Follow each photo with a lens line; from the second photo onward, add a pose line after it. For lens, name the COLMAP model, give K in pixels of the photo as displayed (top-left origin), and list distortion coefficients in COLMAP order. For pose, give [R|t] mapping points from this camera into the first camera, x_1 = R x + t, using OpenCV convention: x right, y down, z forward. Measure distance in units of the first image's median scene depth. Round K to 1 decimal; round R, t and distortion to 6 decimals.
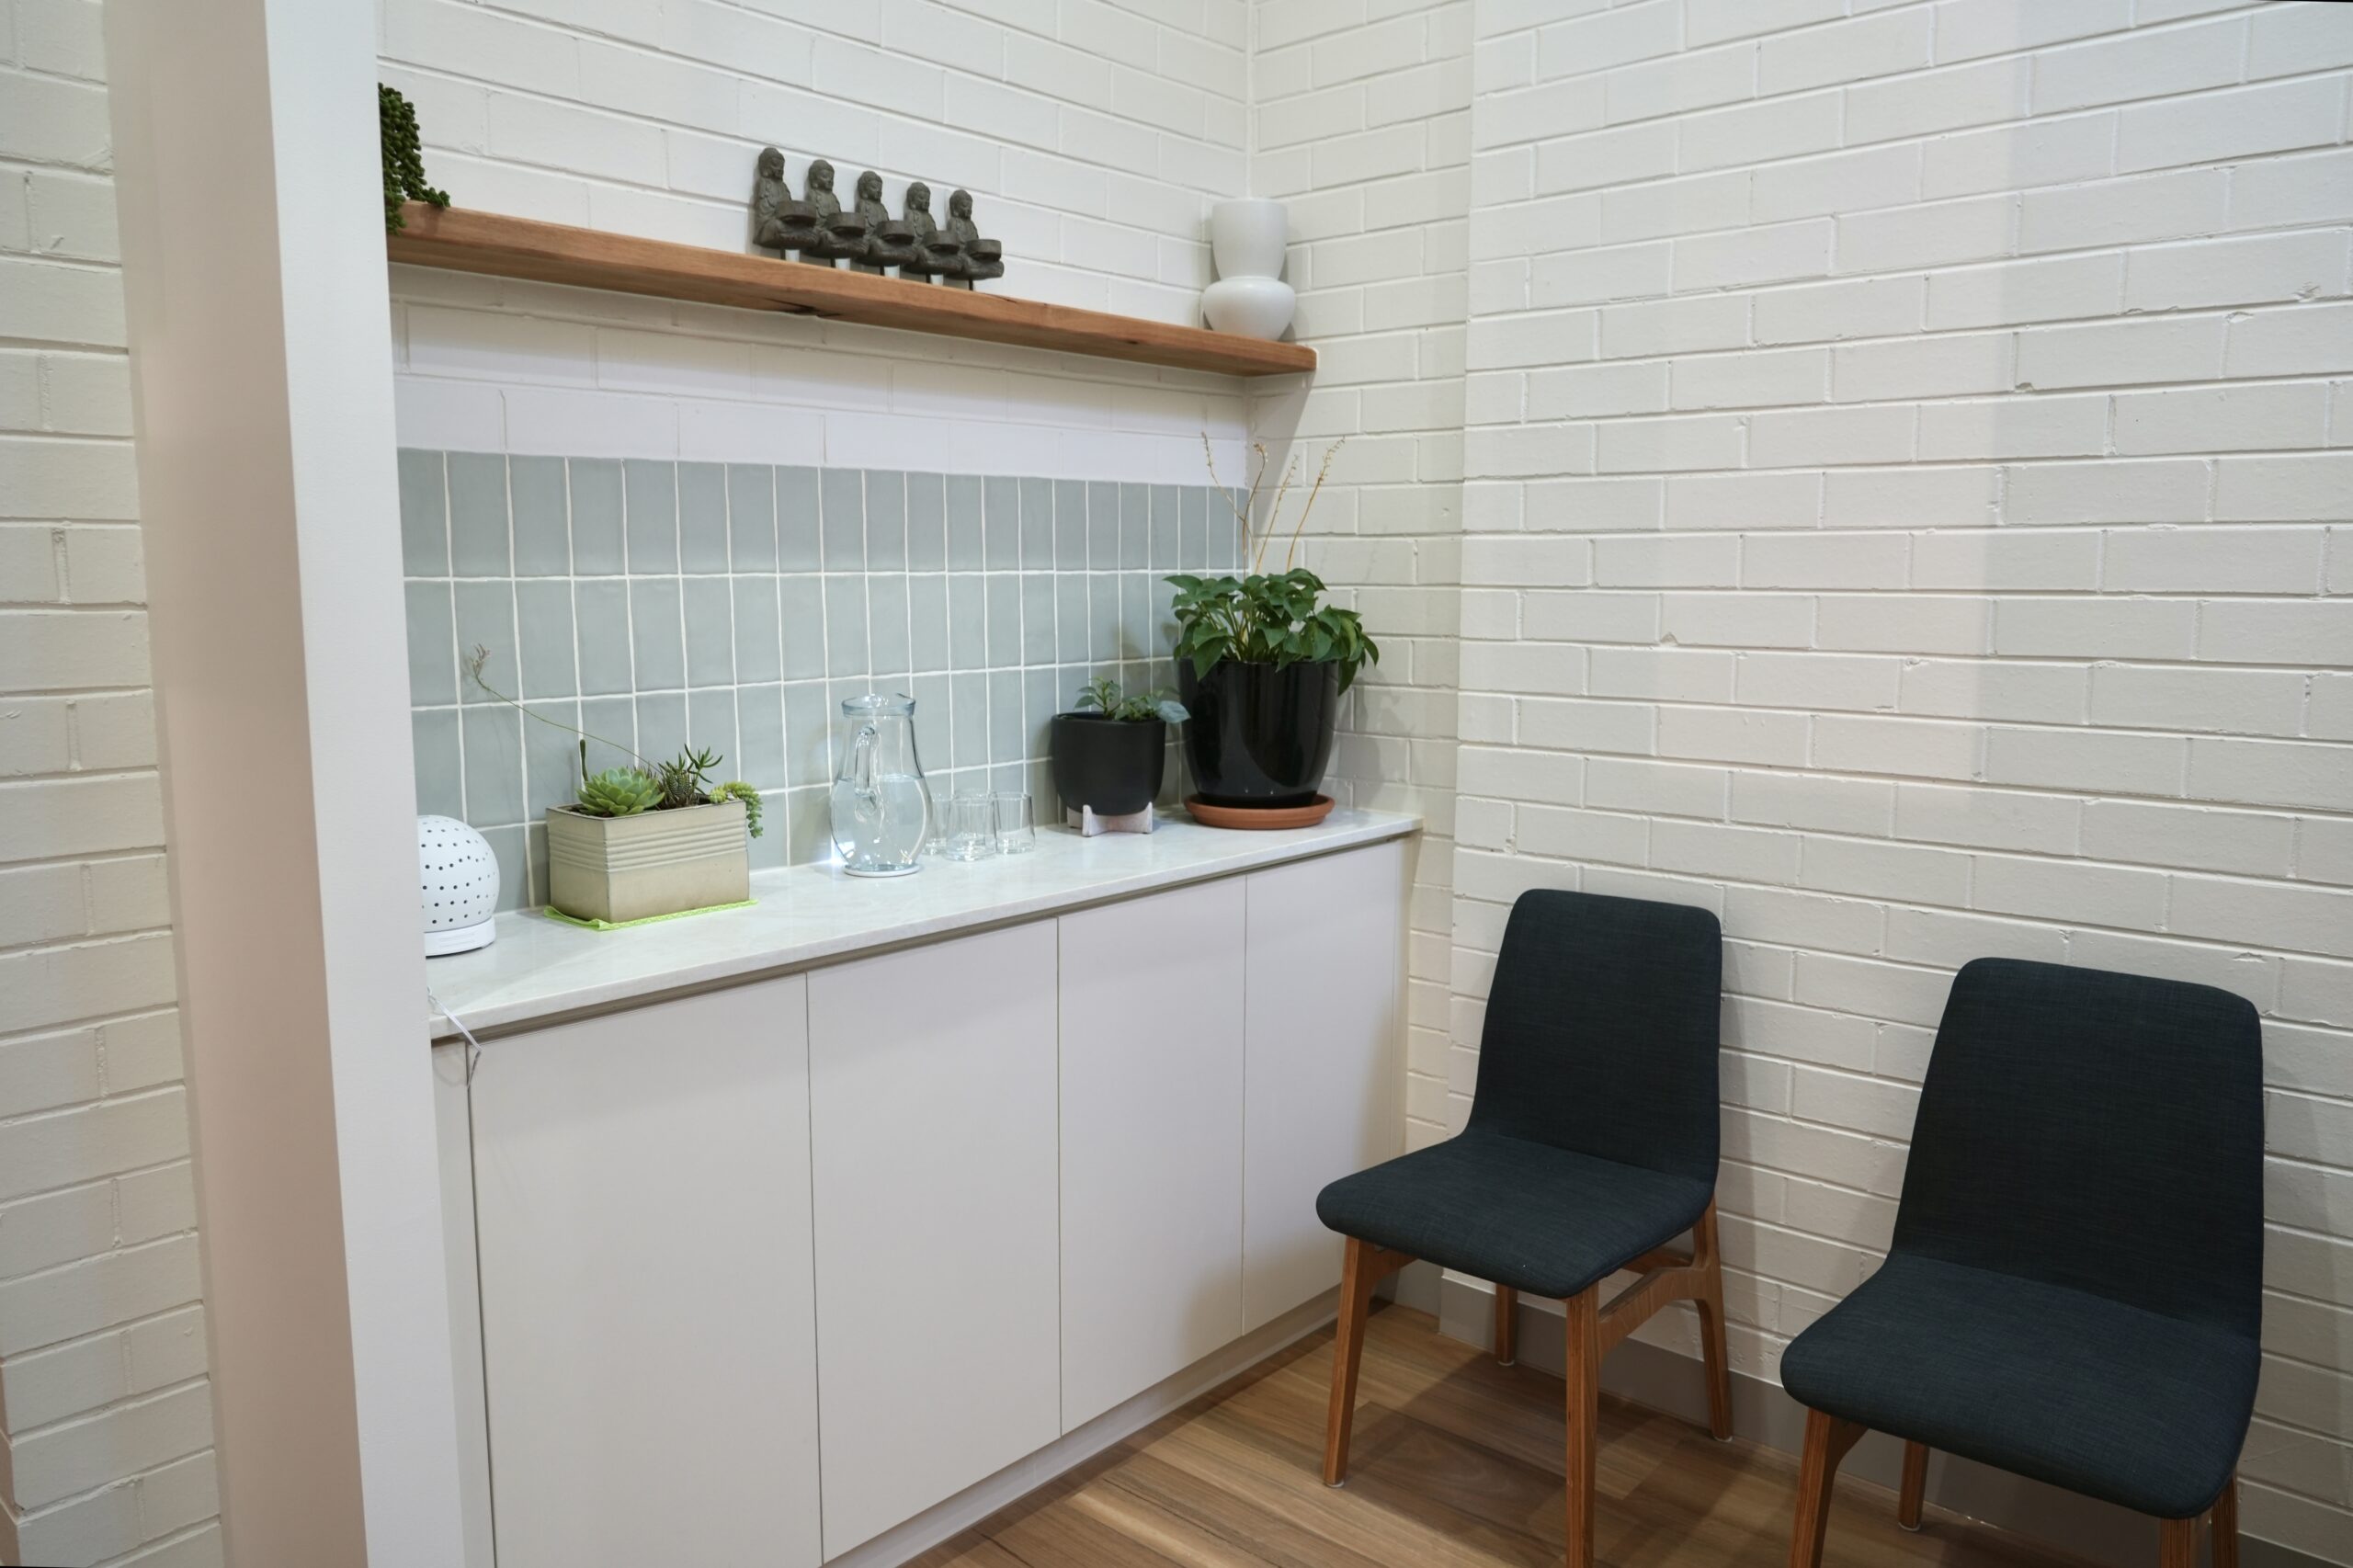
lens RADIAL K [[1588.1, 0, 1178.5], [0, 1588.1, 787.0], [0, 0, 1]] dist [-0.024639, 0.007574]
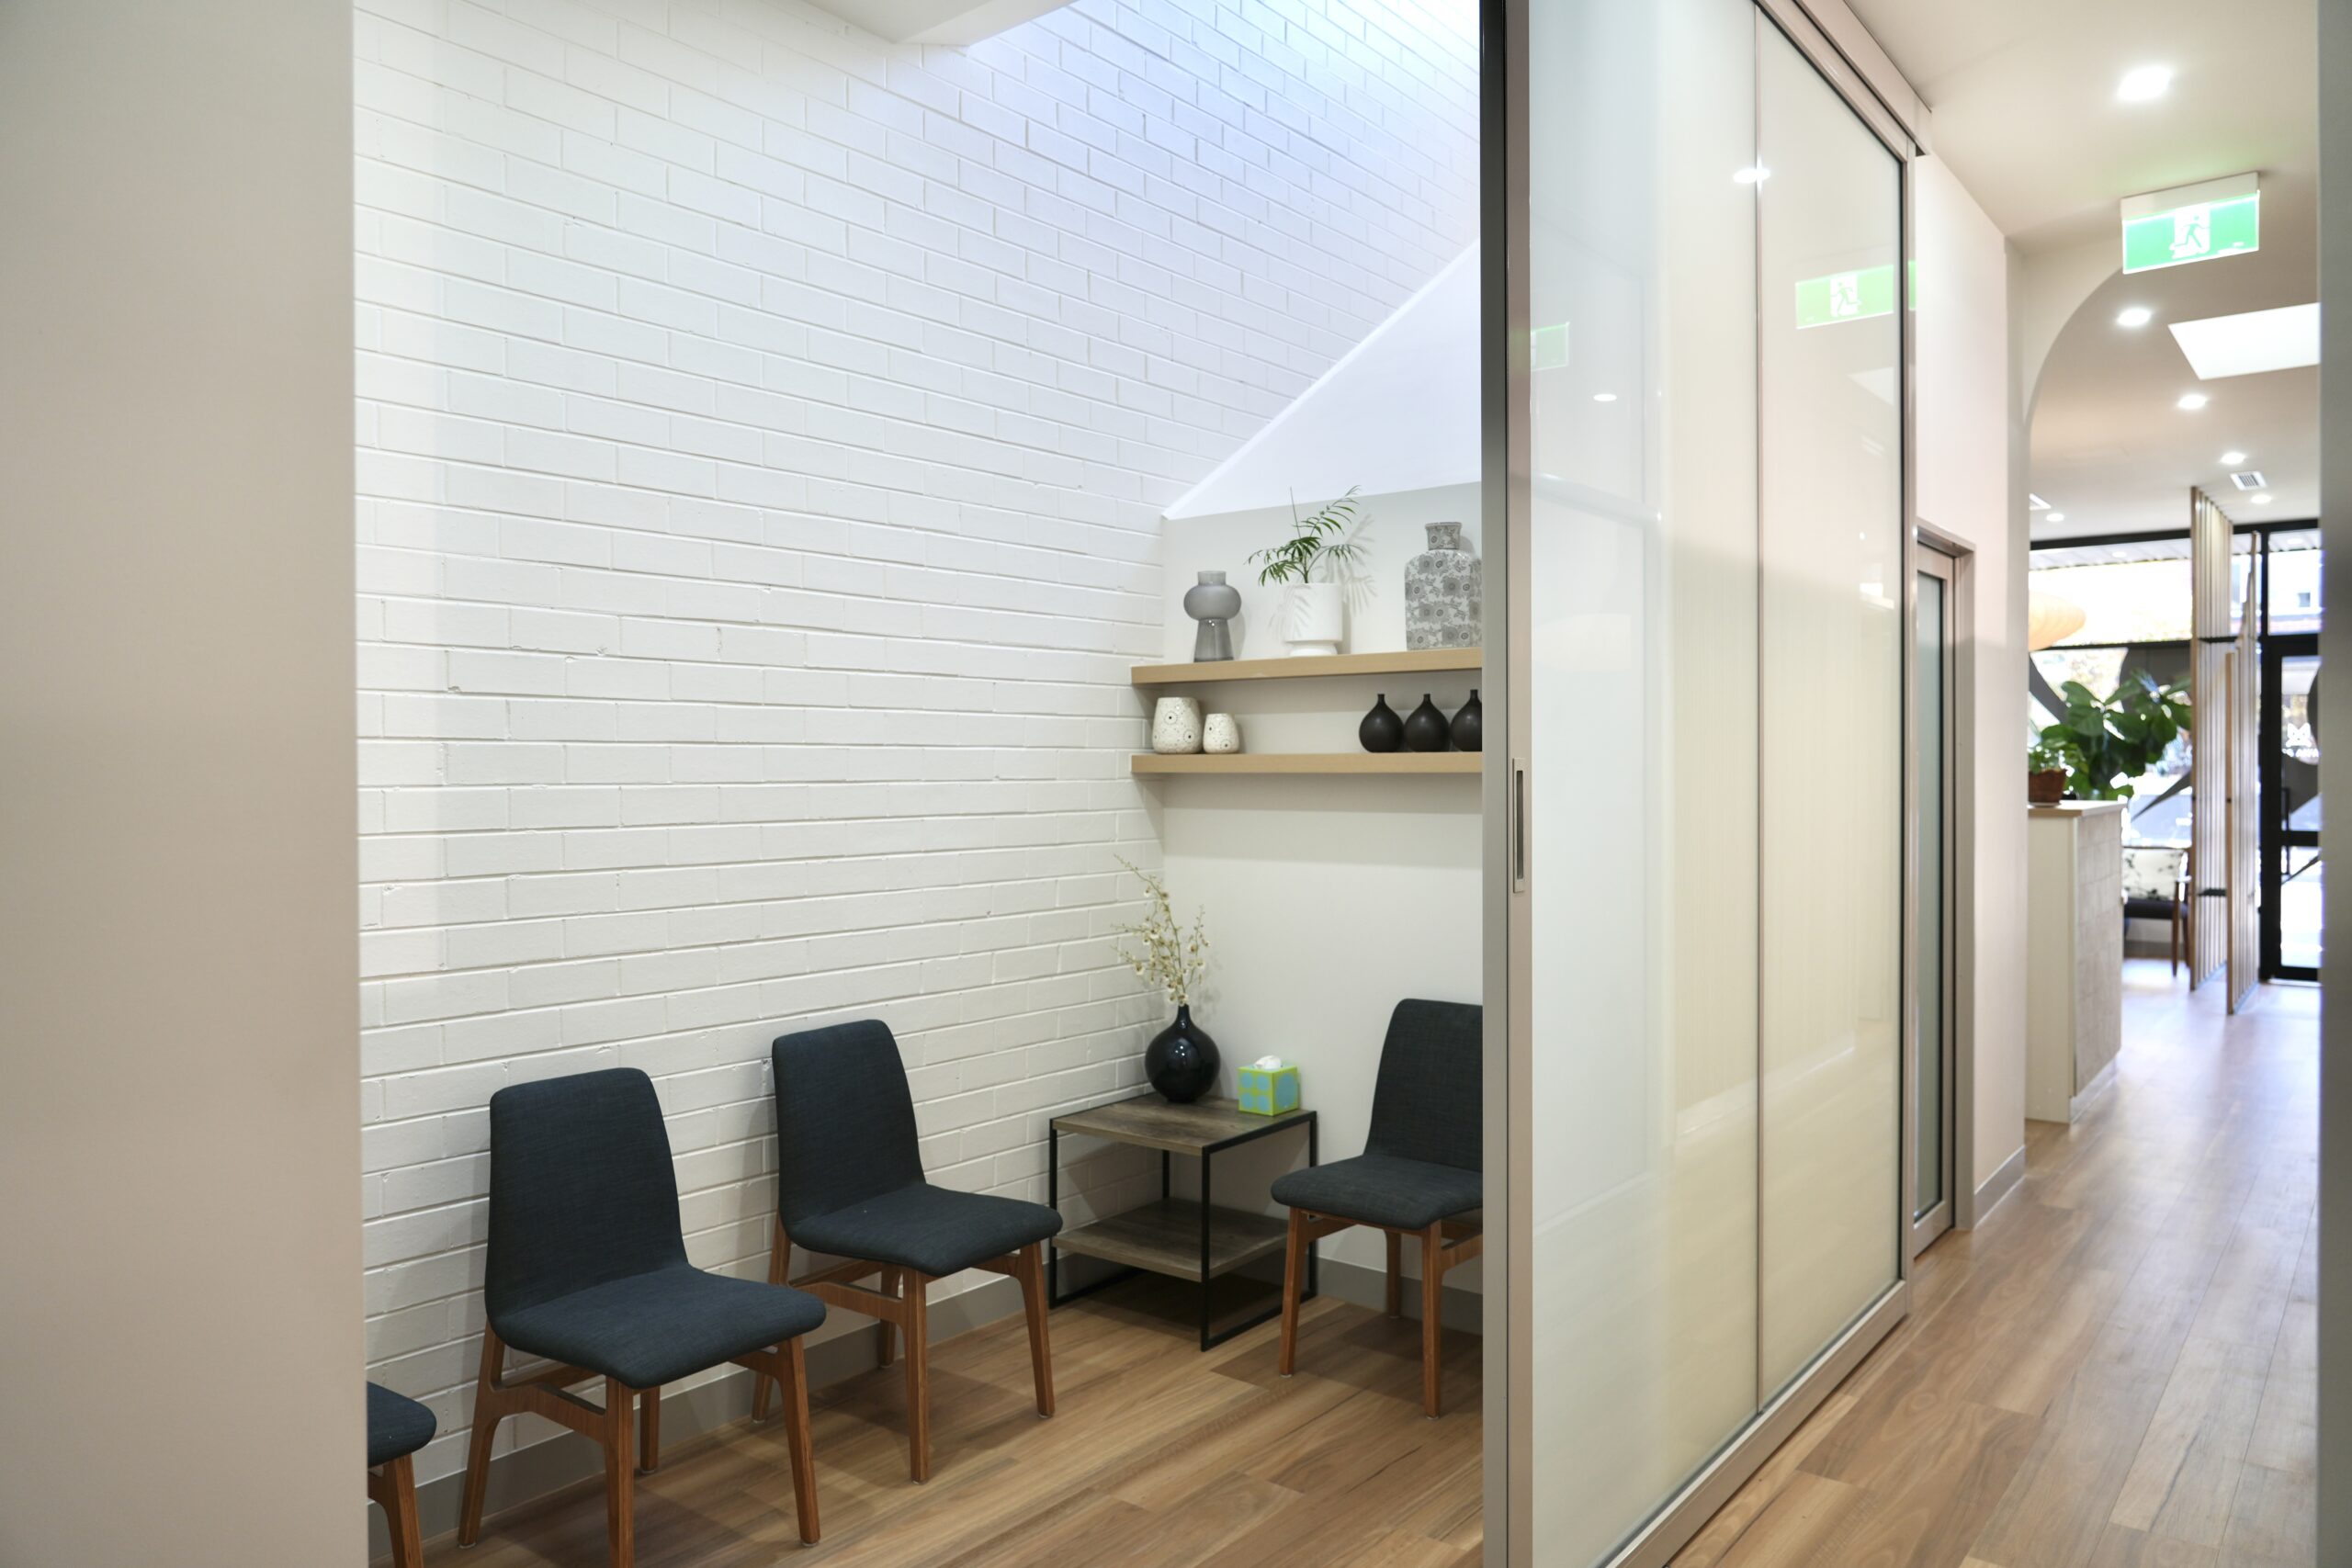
lens RADIAL K [[1587.3, 0, 1178.0], [0, 1587.3, 787.0], [0, 0, 1]] dist [-0.024639, 0.007574]
pose [[-0.025630, -0.014592, 0.999565, -0.899462], [0.133803, 0.990846, 0.017895, -0.102701], [-0.990676, 0.134204, -0.023443, 0.391311]]
